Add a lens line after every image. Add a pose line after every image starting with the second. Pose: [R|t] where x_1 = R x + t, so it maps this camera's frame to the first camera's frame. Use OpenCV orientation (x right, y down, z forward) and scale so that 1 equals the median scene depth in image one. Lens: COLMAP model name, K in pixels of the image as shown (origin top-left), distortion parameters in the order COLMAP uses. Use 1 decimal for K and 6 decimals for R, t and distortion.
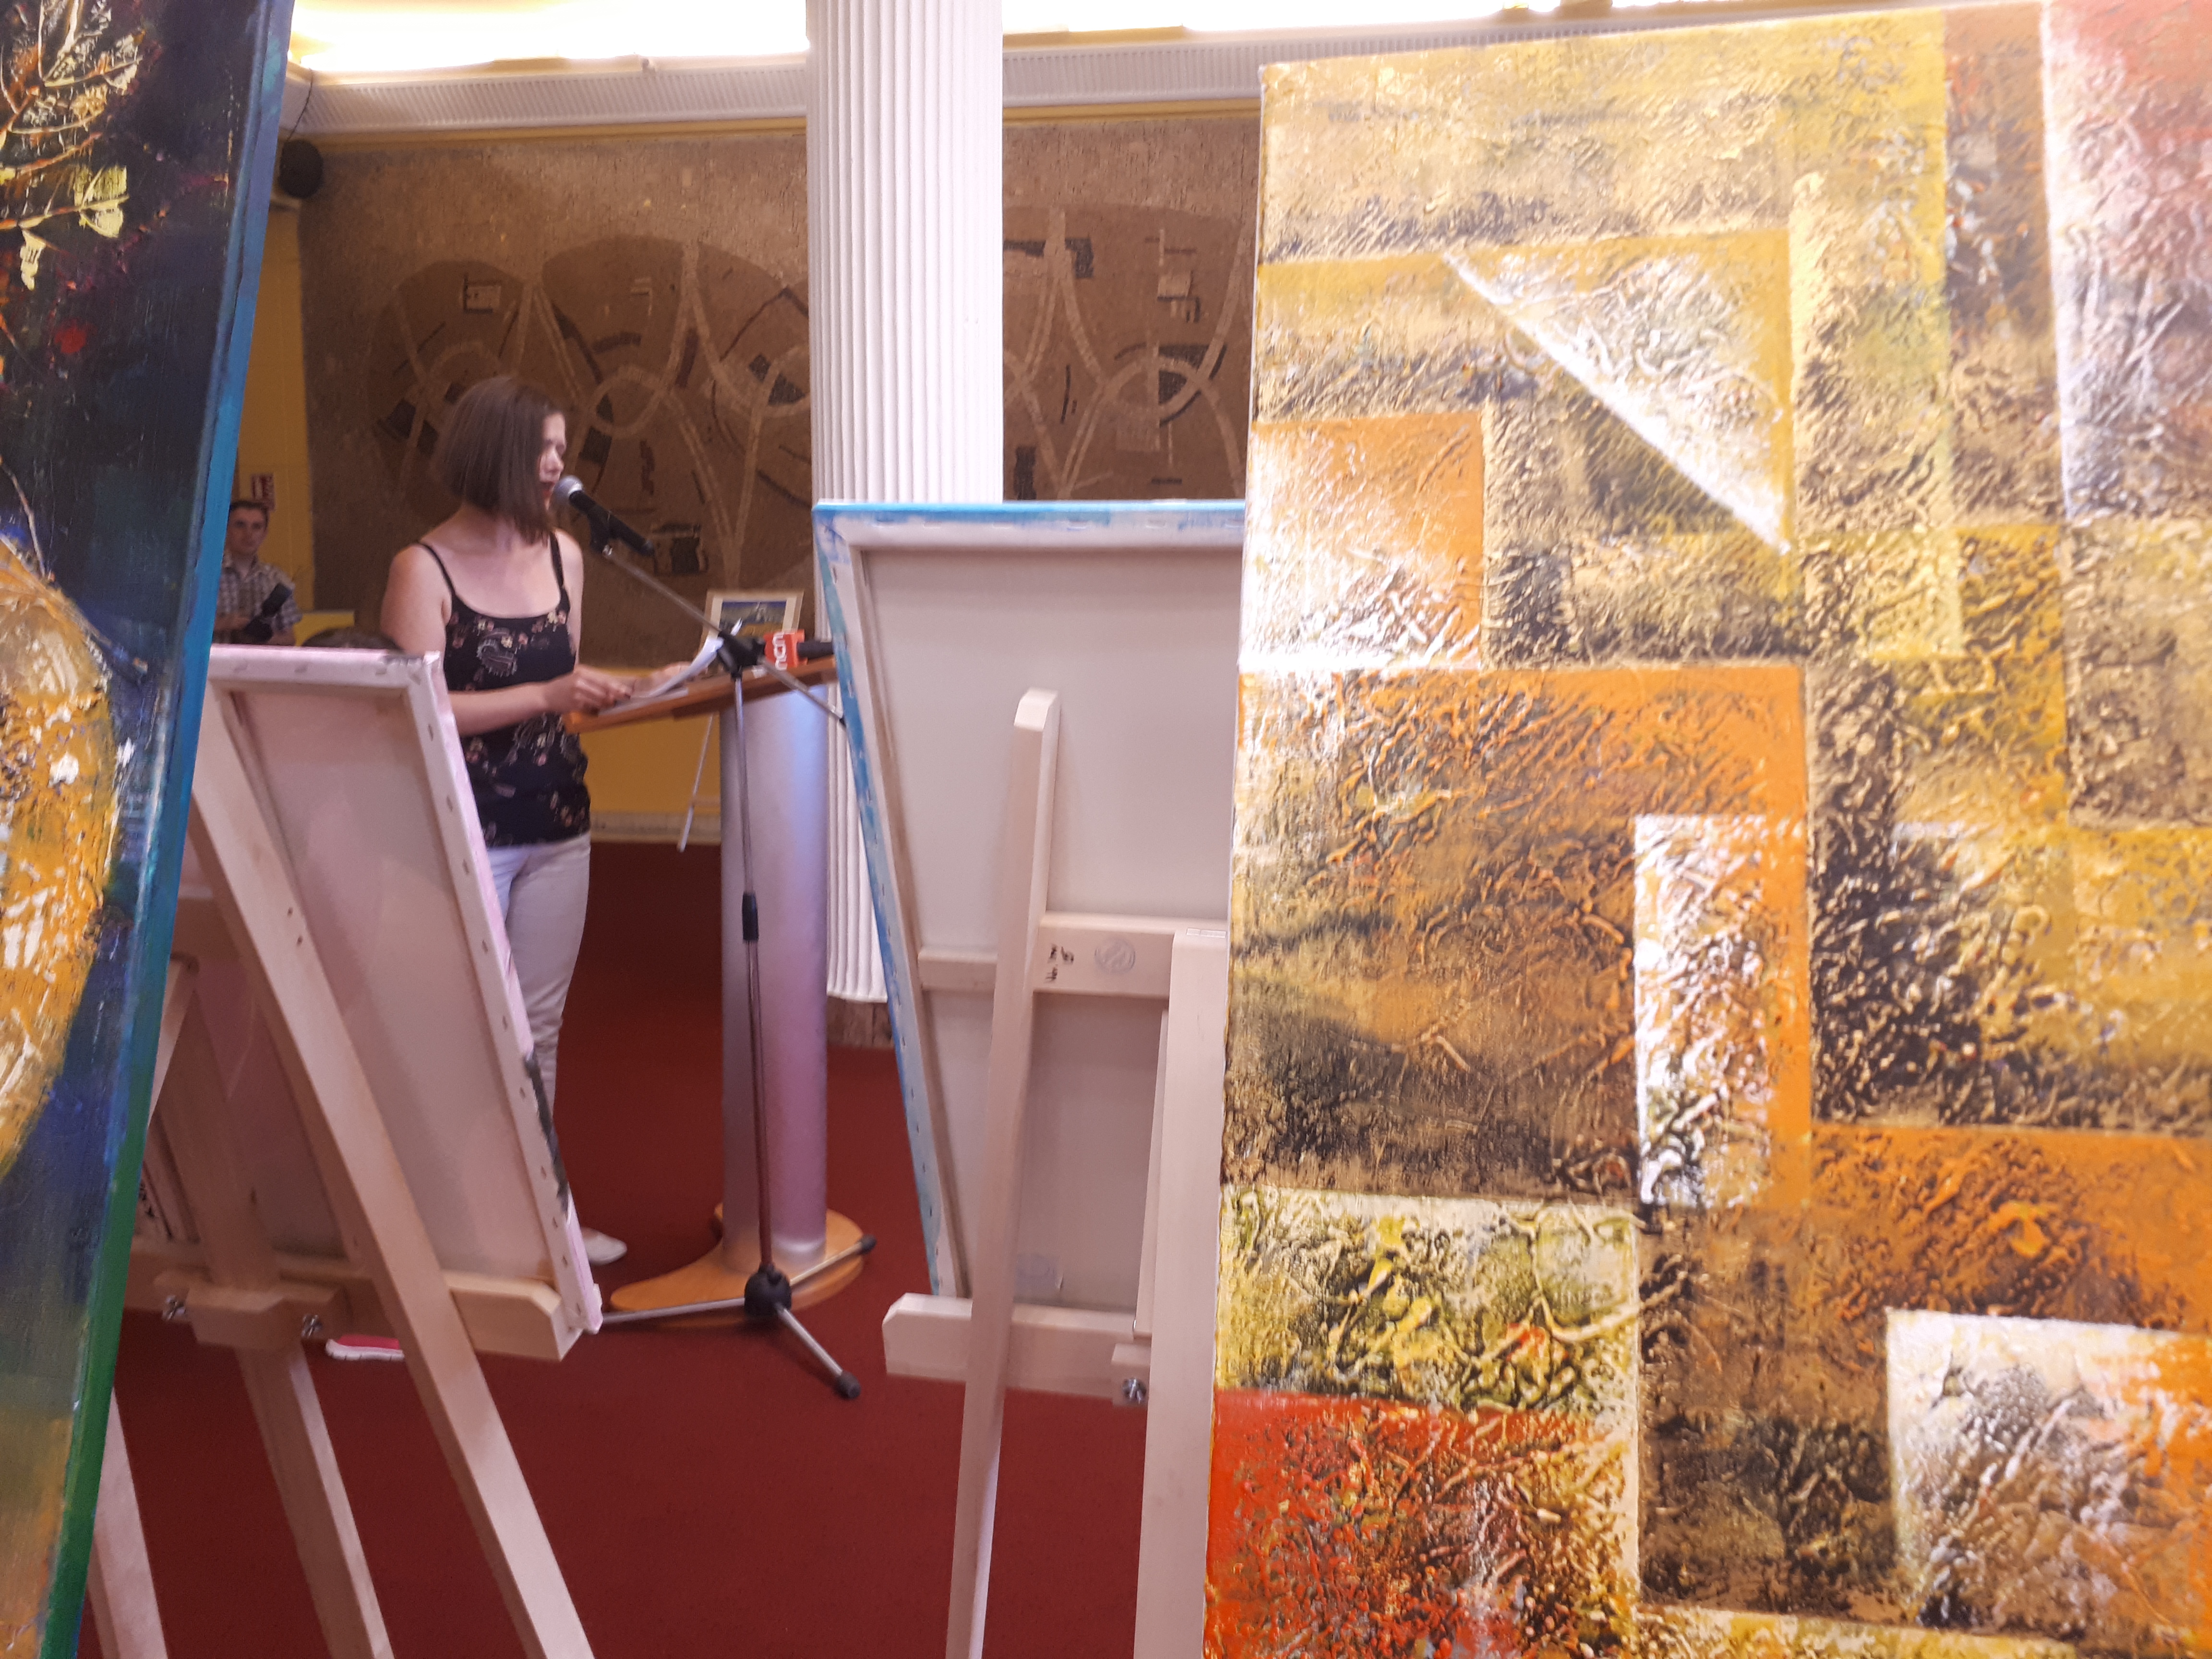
lens RADIAL K [[1787.5, 0, 1101.3], [0, 1787.5, 858.7], [0, 0, 1]] dist [0.003474, -0.009021]
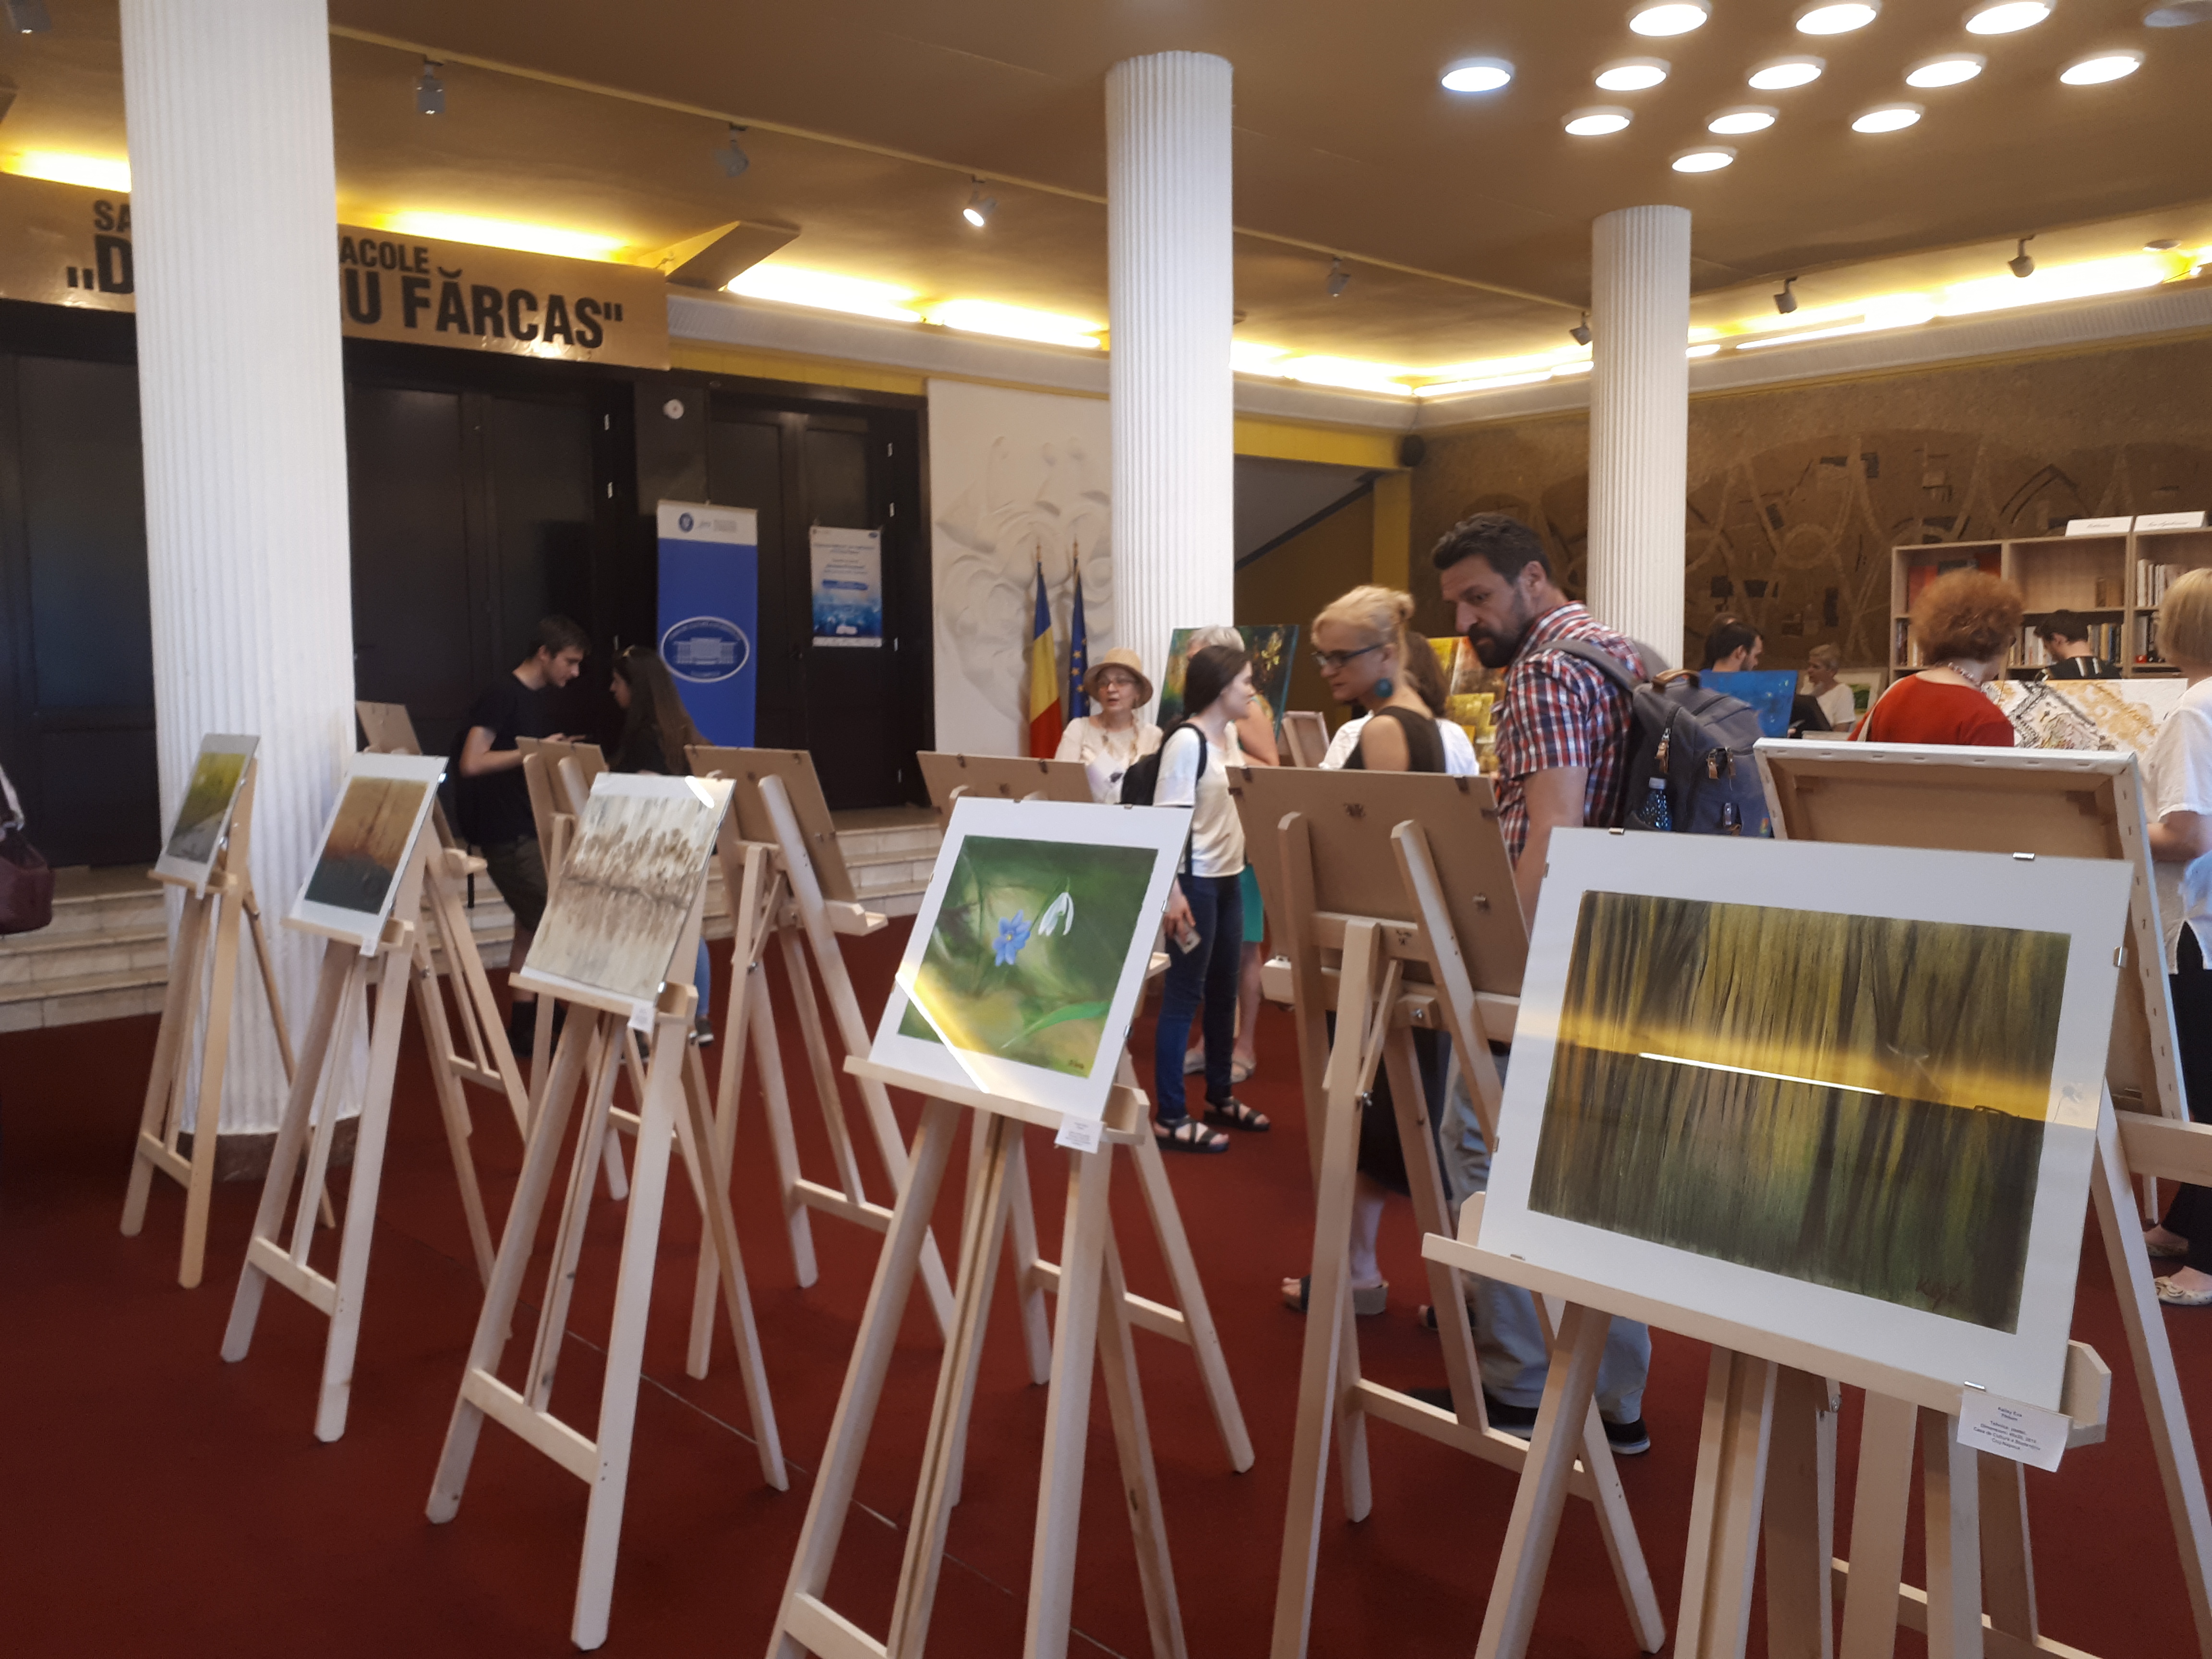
lens RADIAL K [[1782.1, 0, 1105.2], [0, 1782.1, 821.1], [0, 0, 1]] dist [0.010538, 0.010778]
pose [[0.812147, 0.026948, -0.582831, 4.111930], [-0.065491, 0.996830, -0.045168, 0.920199], [0.579766, 0.074853, 0.811337, -6.915480]]
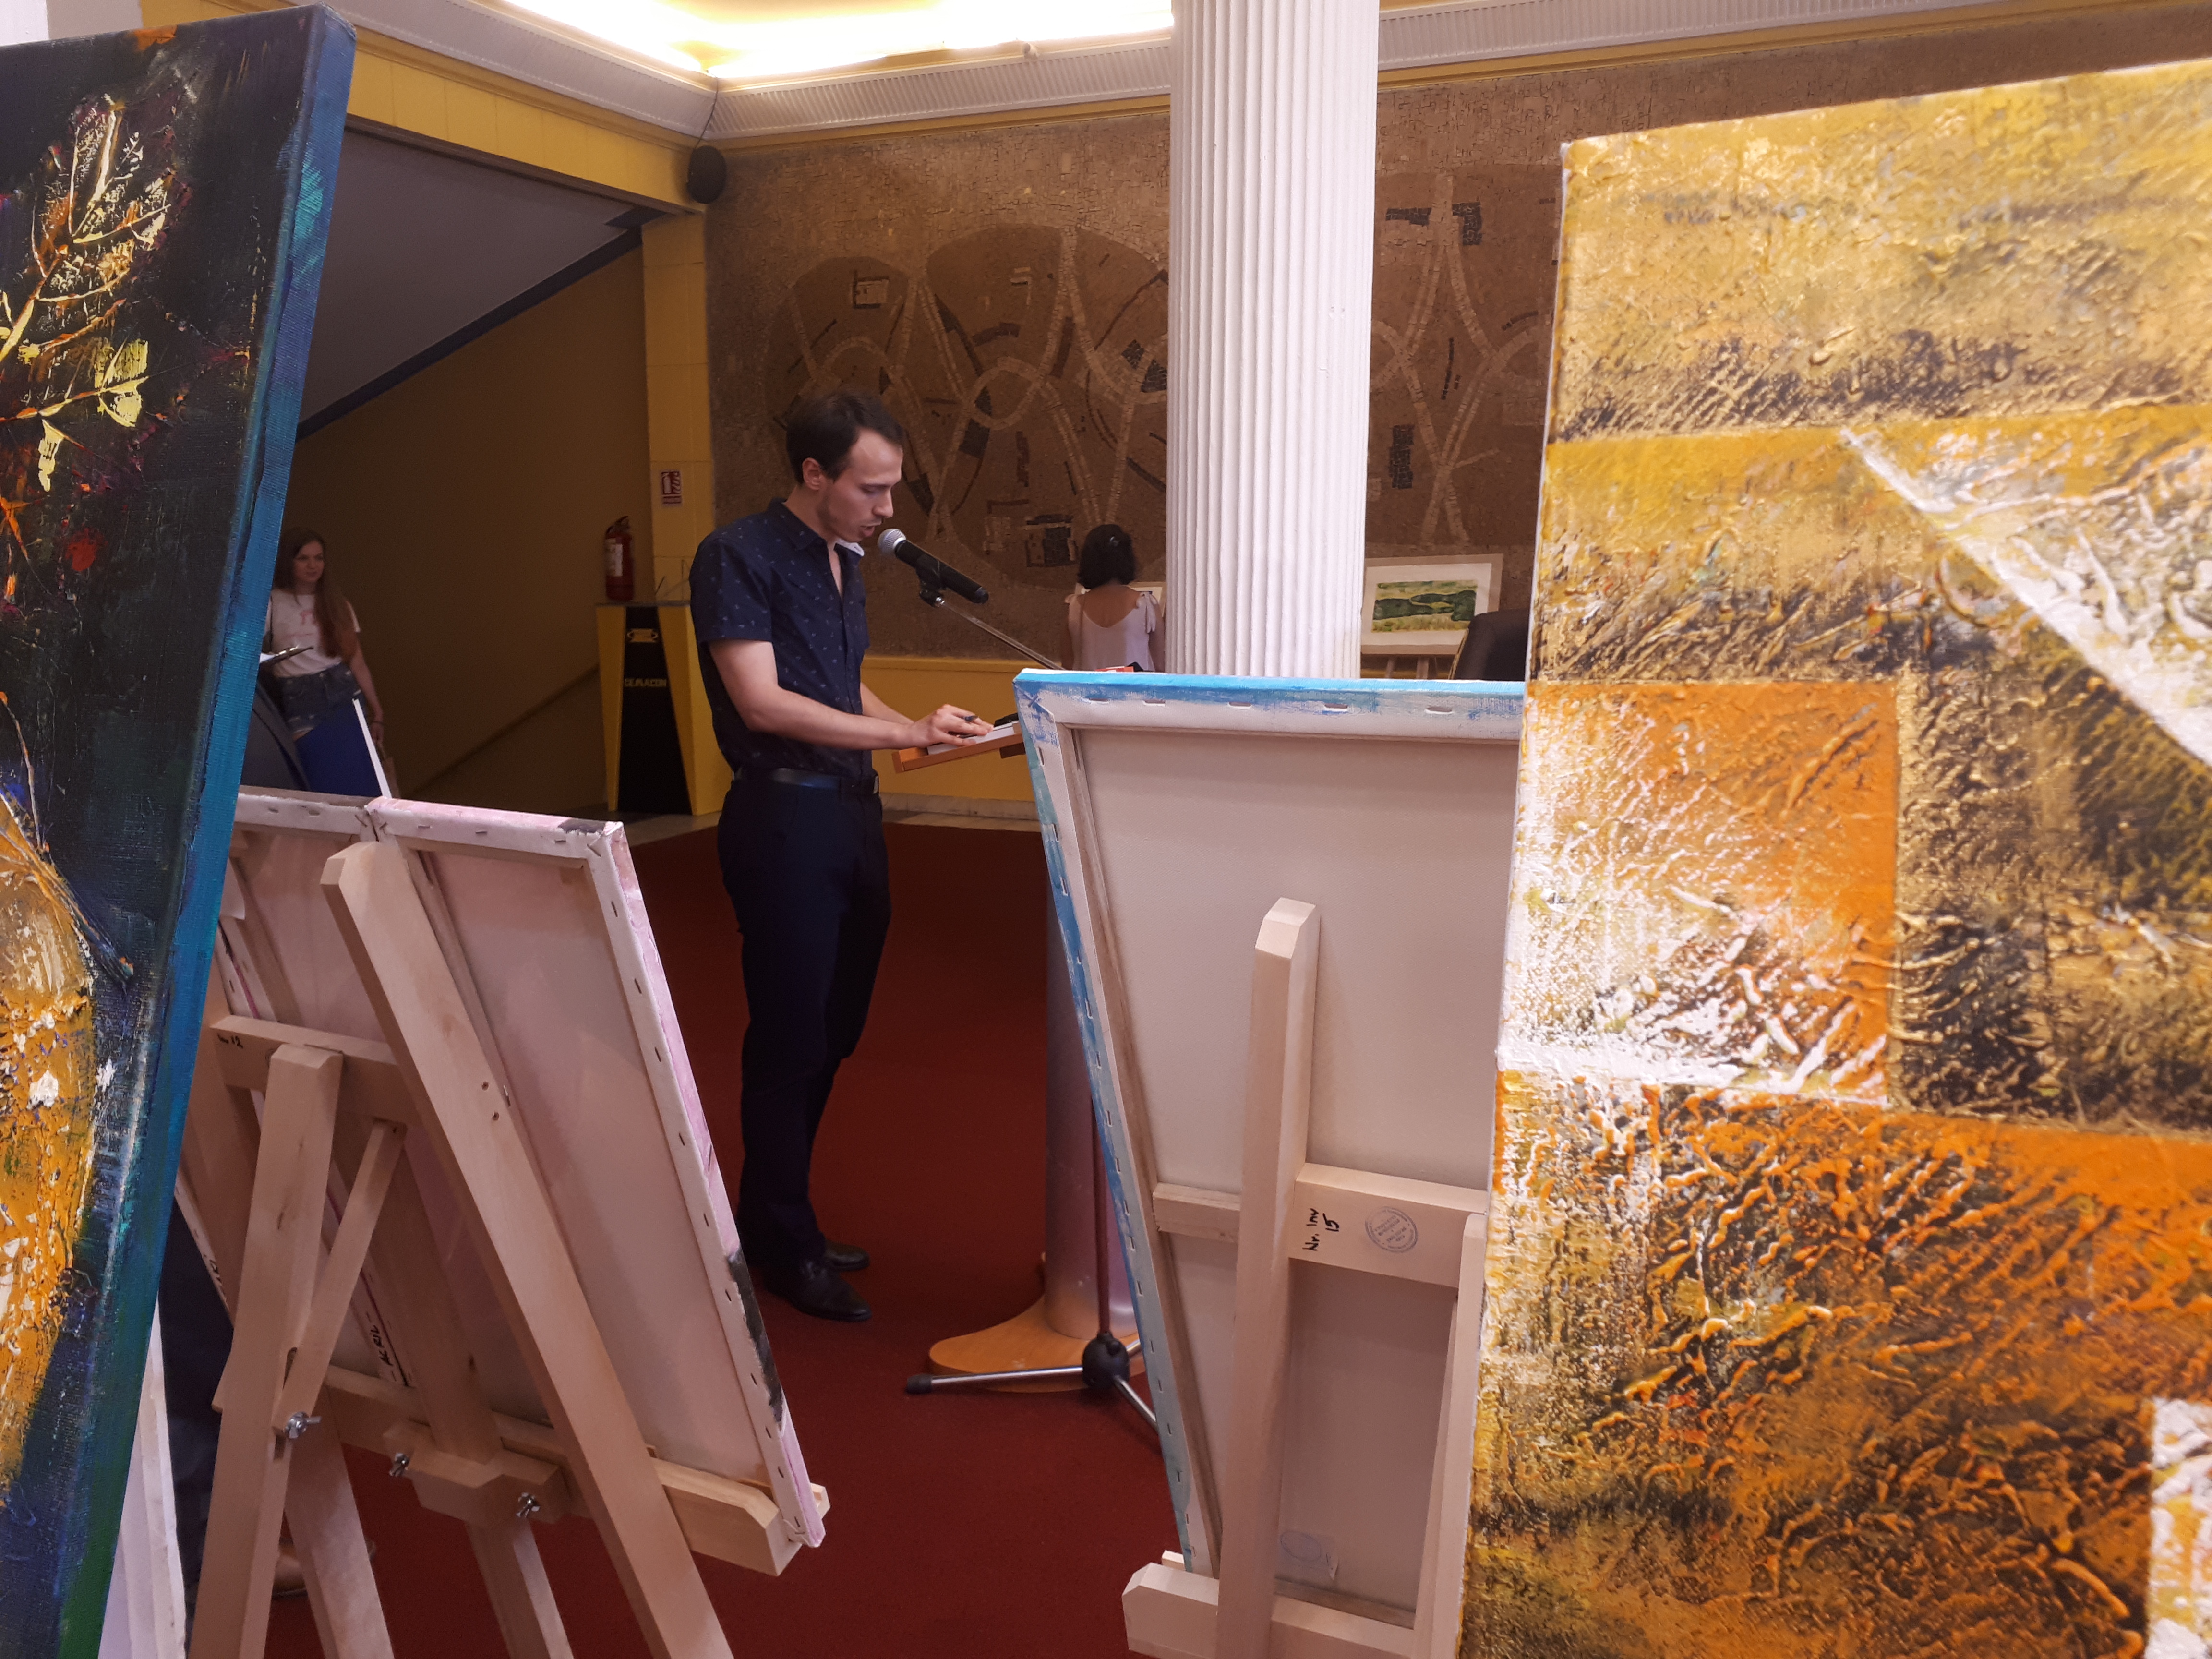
lens RADIAL K [[1782.9, 0, 1104.7], [0, 1782.9, 835.1], [0, 0, 1]] dist [0.054940, -0.083743]
pose [[0.977646, 0.020517, -0.209255, 0.068404], [-0.019114, 0.999779, 0.008726, -0.186950], [0.209388, -0.004531, 0.977822, 0.300181]]
